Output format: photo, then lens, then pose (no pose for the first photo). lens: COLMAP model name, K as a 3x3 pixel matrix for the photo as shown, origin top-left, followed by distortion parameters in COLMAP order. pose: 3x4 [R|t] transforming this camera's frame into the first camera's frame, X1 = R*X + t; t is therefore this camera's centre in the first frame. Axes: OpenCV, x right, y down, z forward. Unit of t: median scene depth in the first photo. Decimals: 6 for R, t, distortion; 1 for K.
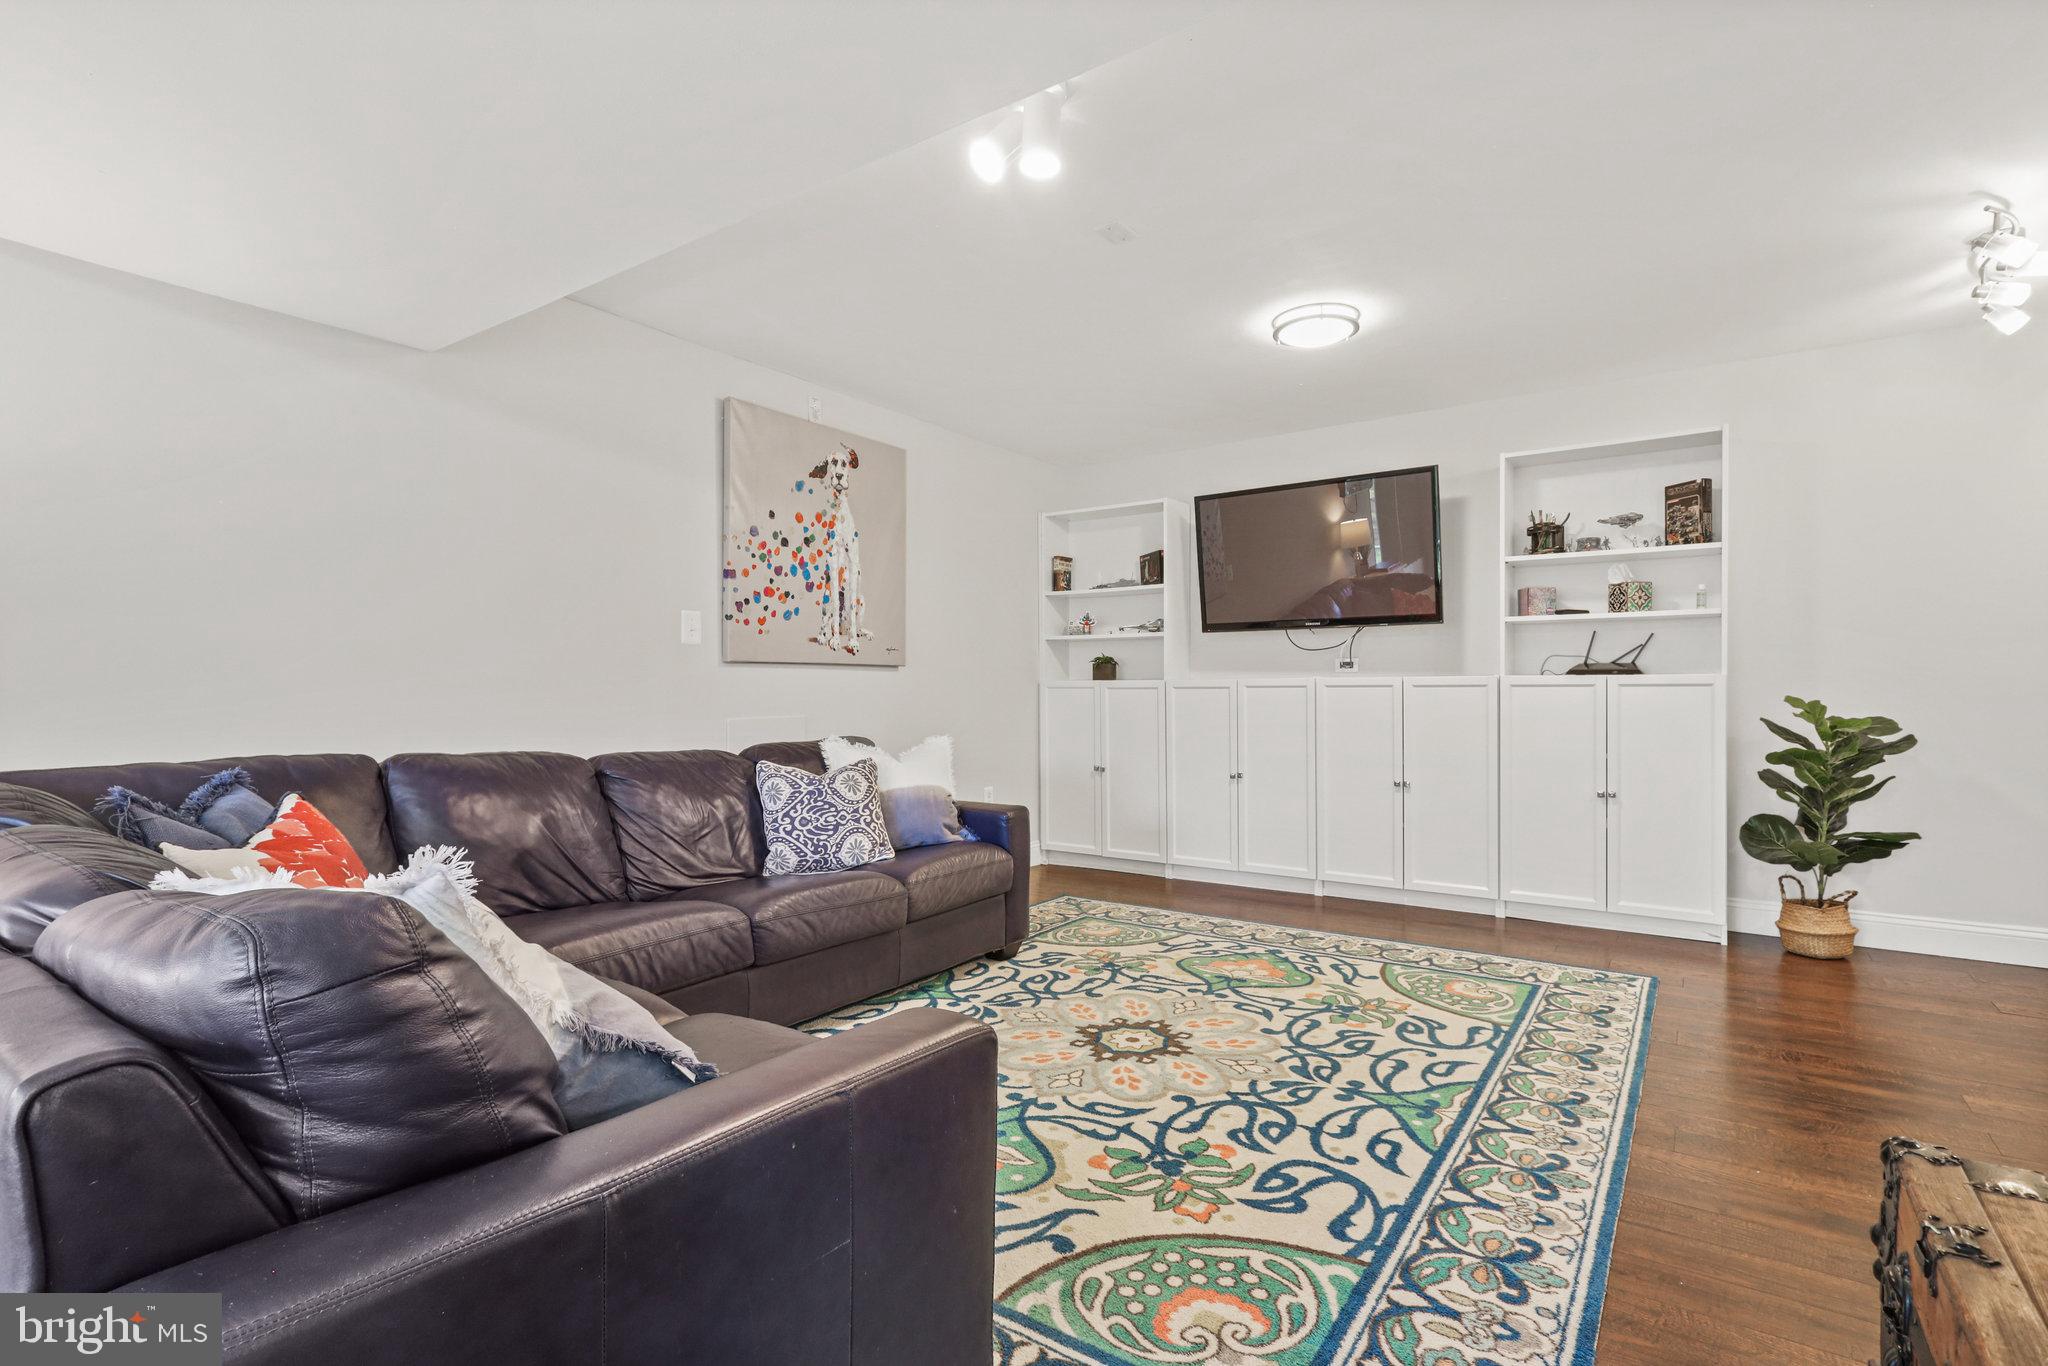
lens RADIAL K [[980.8, 0, 1027.8], [0, 980.8, 682.9], [0, 0, 1]] dist [0.001004, 0.000567]
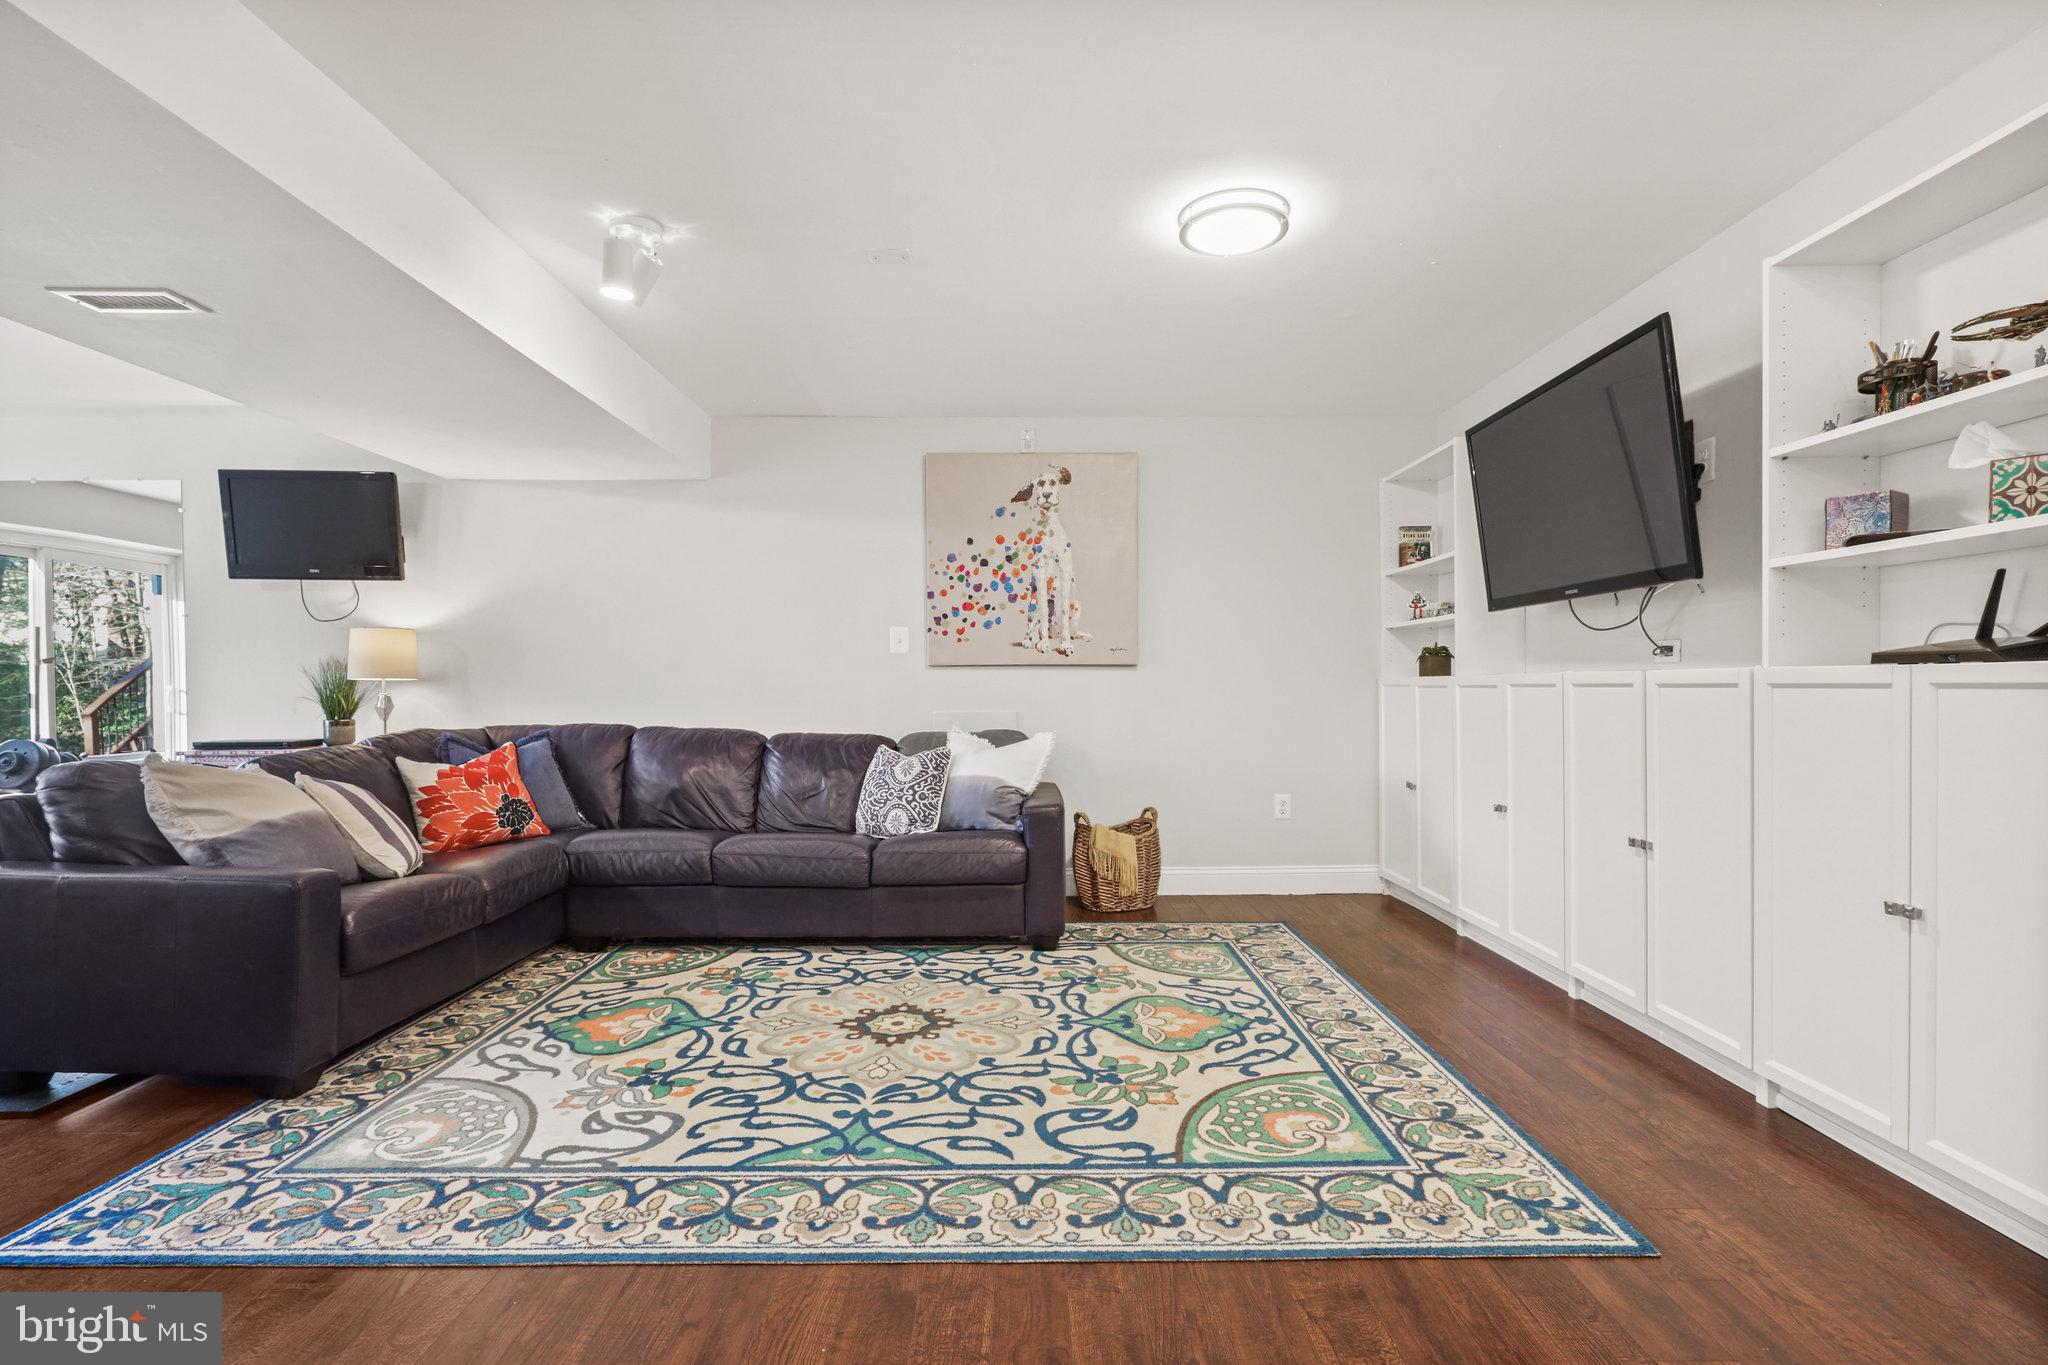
lens RADIAL K [[980.8, 0, 1023.1], [0, 980.8, 690.6], [0, 0, 1]] dist [0.001004, 0.000567]
pose [[0.564615, 0.005459, -0.825336, 0.799409], [0.006937, 0.999911, 0.011360, -0.003471], [0.825325, -0.012140, 0.564527, 0.396903]]
